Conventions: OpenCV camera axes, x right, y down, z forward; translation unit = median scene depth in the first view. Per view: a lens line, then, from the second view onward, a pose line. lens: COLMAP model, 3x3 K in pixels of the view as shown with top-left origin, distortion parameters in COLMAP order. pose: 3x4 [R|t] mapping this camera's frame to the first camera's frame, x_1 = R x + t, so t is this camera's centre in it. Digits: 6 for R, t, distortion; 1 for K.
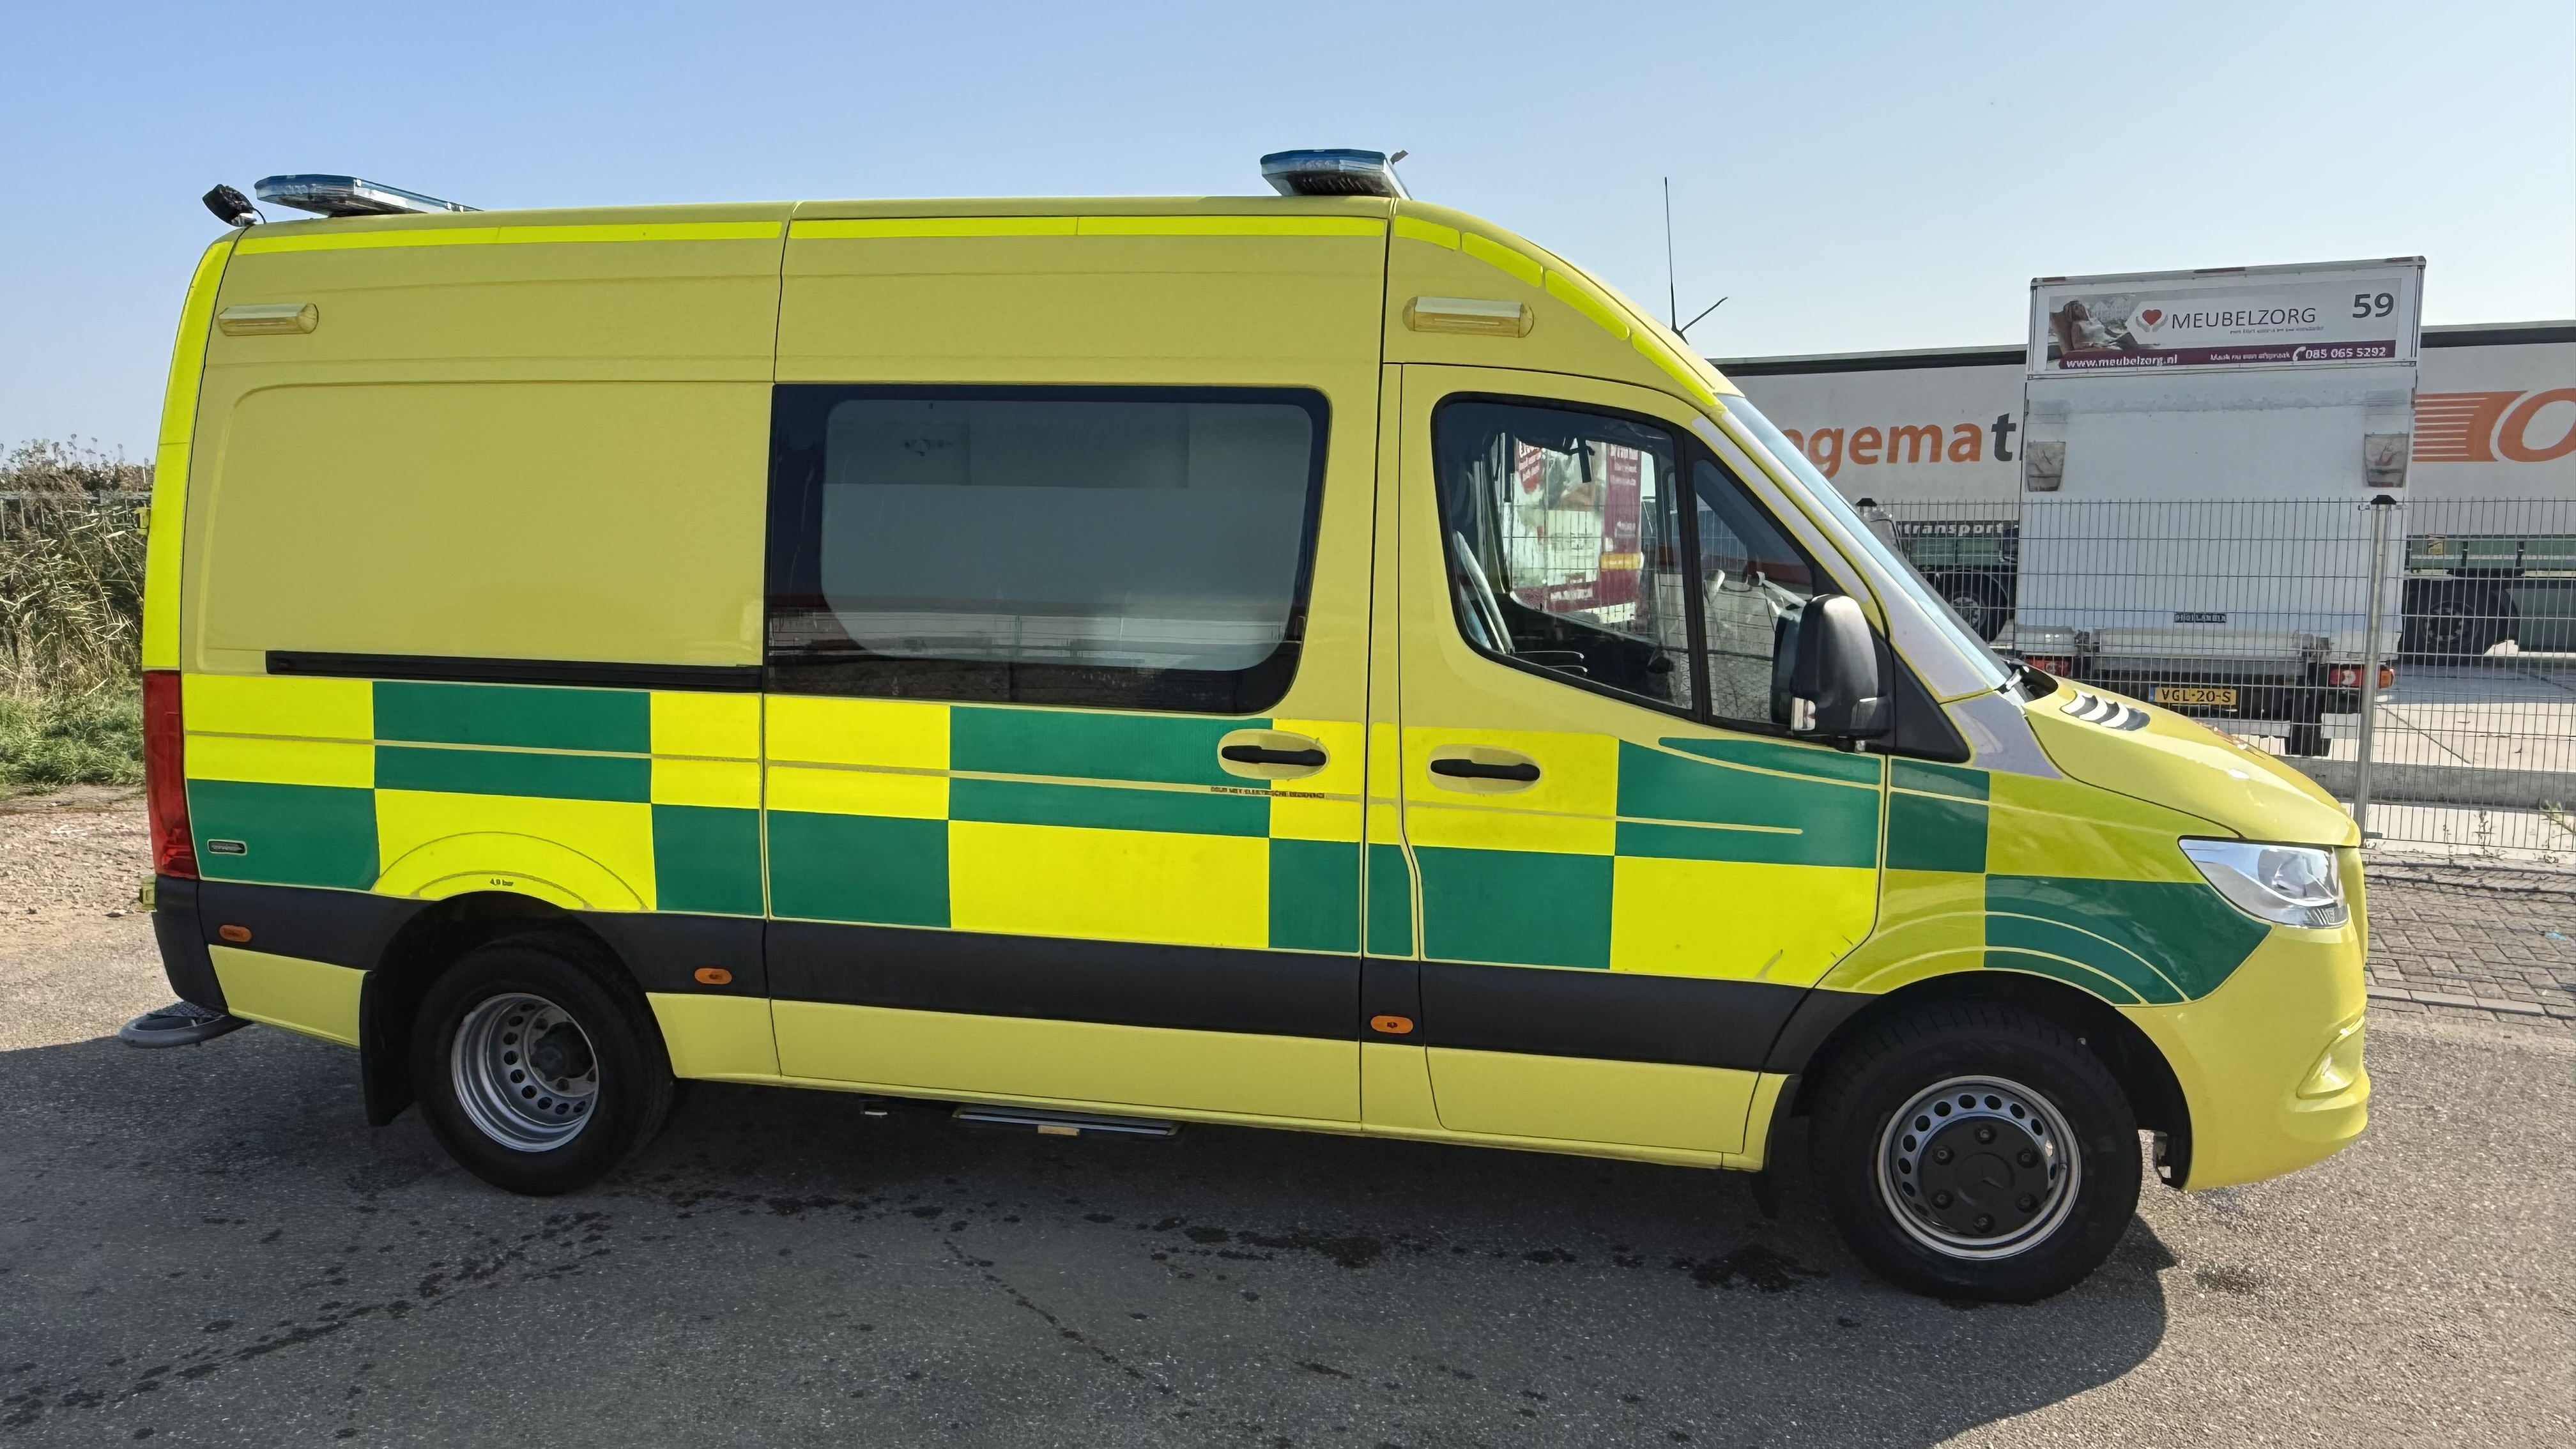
lens RADIAL K [[1654.4, 0, 1283.2], [0, 1654.4, 730.7], [0, 0, 1]] dist [0.001554, 0.005551]
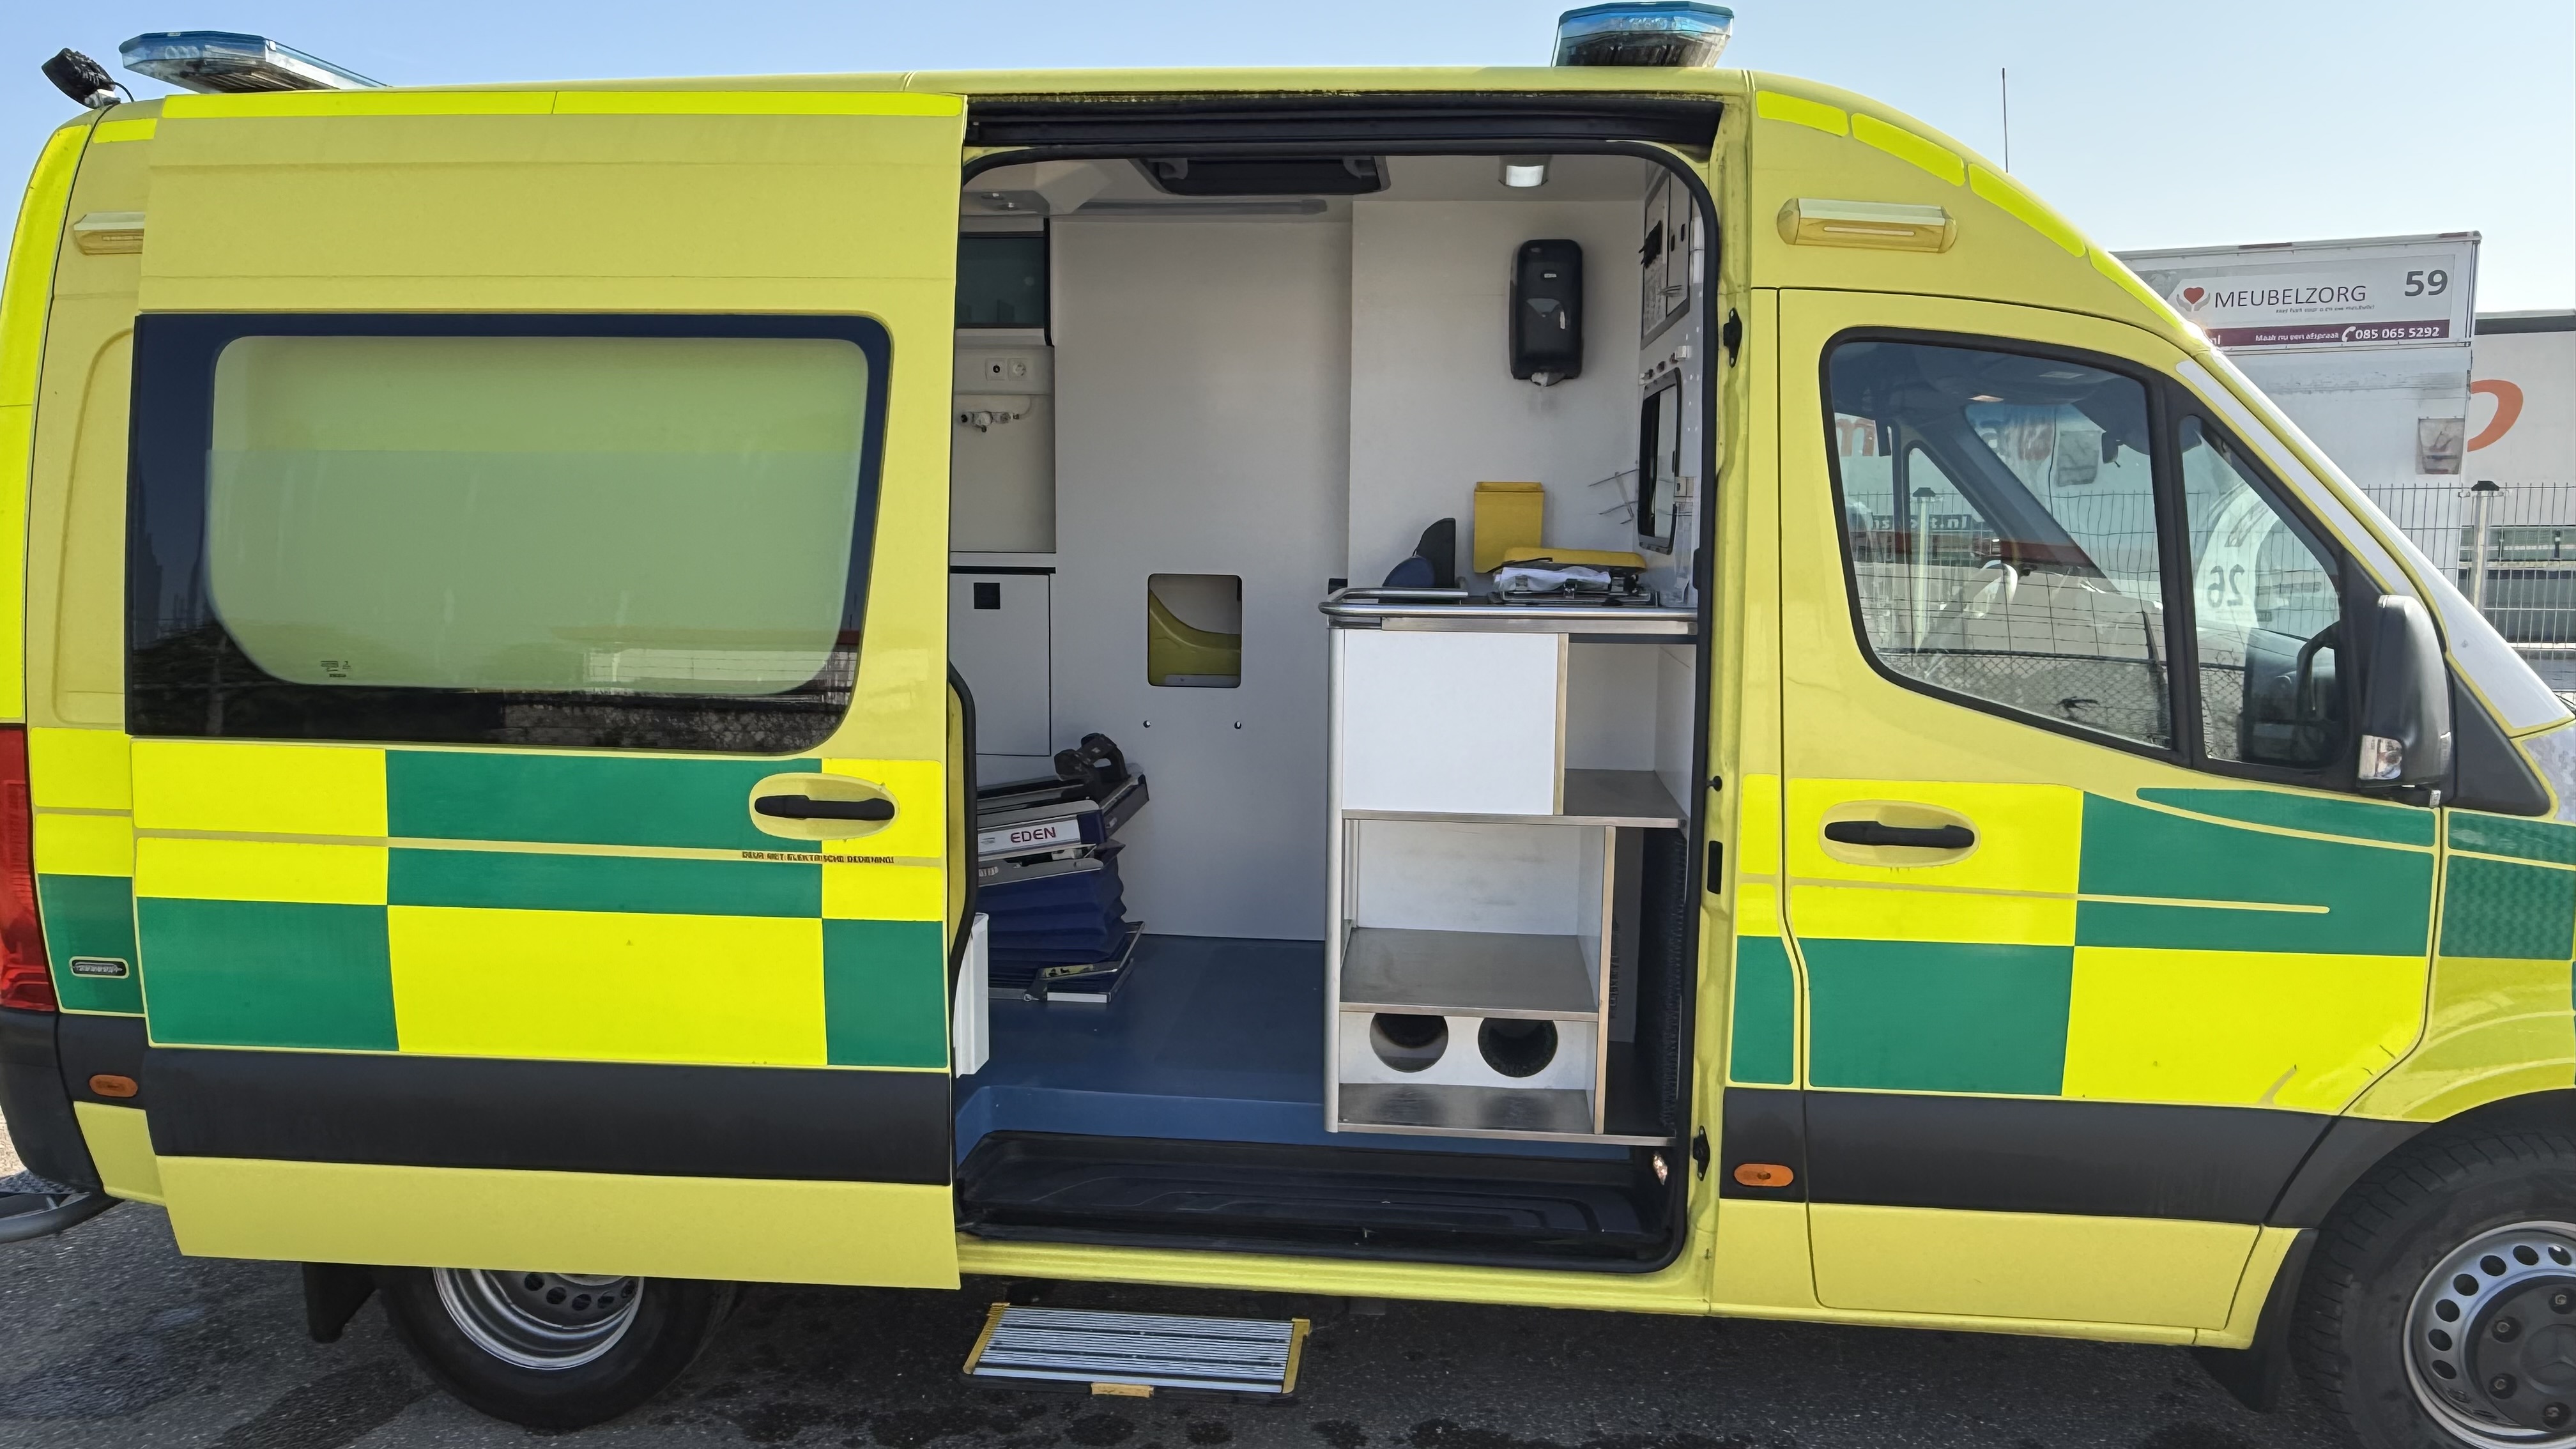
lens RADIAL K [[1654.4, 0, 1286.8], [0, 1654.4, 743.4], [0, 0, 1]] dist [0.001554, 0.005551]
pose [[0.996204, -0.017876, 0.085196, -0.209516], [0.017342, 0.999825, 0.007009, -0.026690], [-0.085307, -0.005505, 0.996340, 0.272747]]
